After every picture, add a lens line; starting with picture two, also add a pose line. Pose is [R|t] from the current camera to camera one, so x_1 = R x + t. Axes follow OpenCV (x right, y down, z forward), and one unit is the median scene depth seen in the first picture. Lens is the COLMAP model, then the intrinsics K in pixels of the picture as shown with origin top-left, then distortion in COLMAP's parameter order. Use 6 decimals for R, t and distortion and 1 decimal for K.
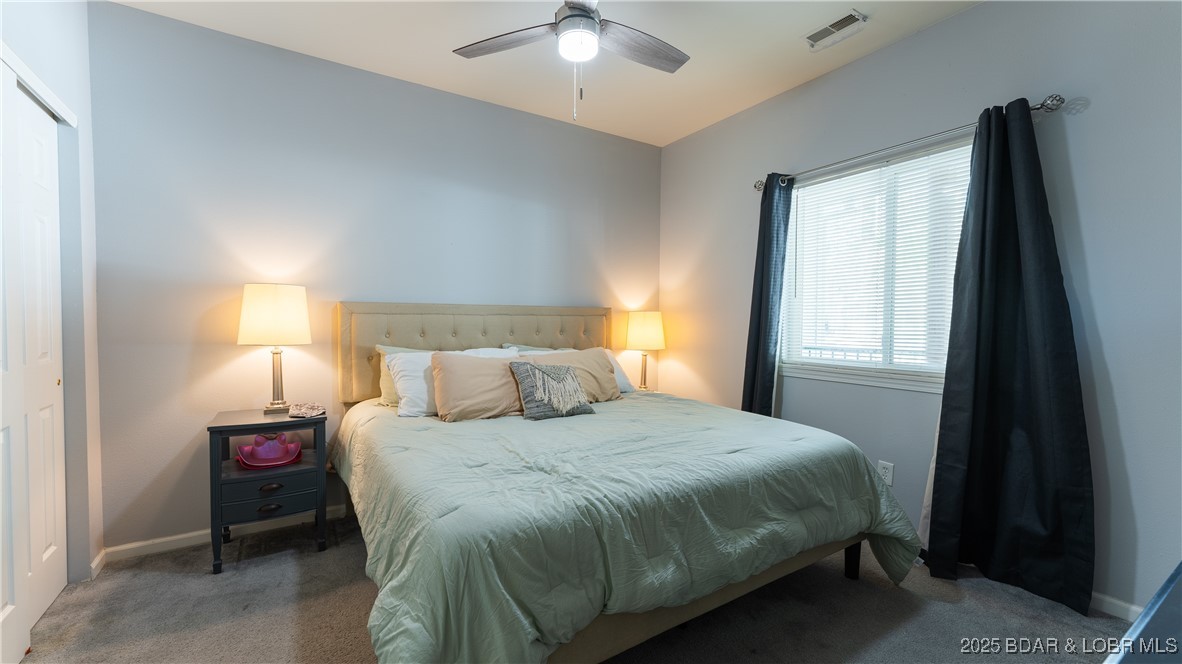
lens RADIAL K [[477.3, 0, 591.0], [0, 477.3, 332.0], [0, 0, 1]] dist [0.000873, 0.000008]
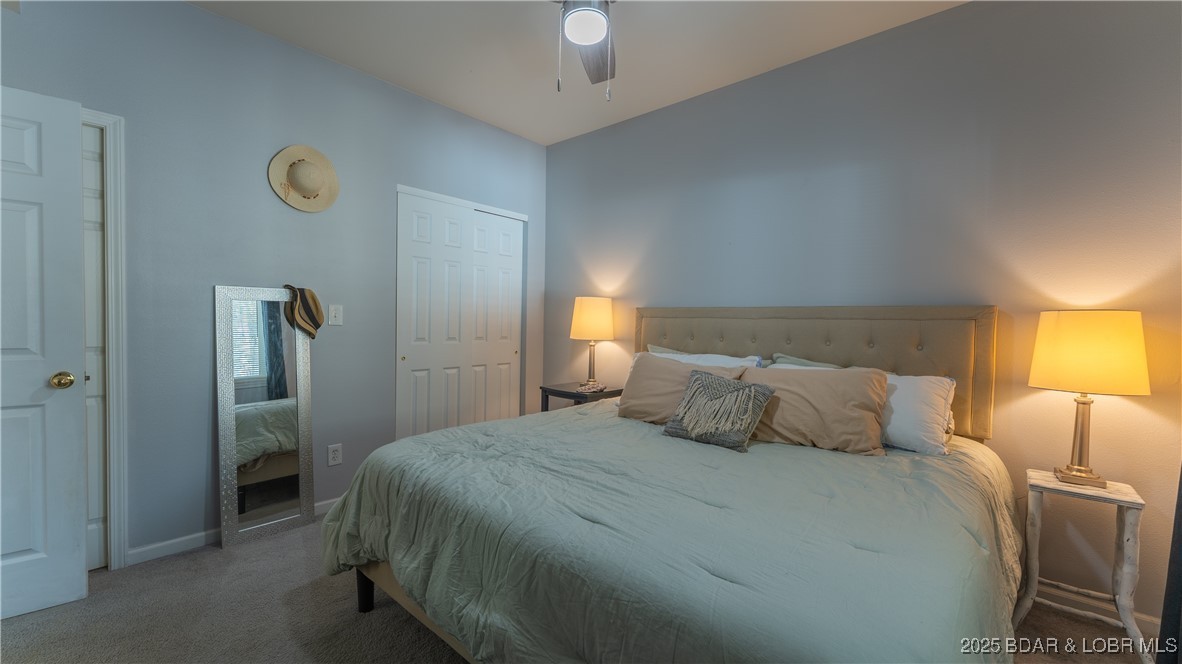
lens RADIAL K [[477.3, 0, 591.0], [0, 477.3, 332.0], [0, 0, 1]] dist [0.000873, 0.000008]
pose [[0.260776, 0.022590, -0.965135, 0.685490], [-0.038014, 0.999191, 0.013116, -0.014585], [0.964651, 0.033268, 0.261424, 0.599756]]
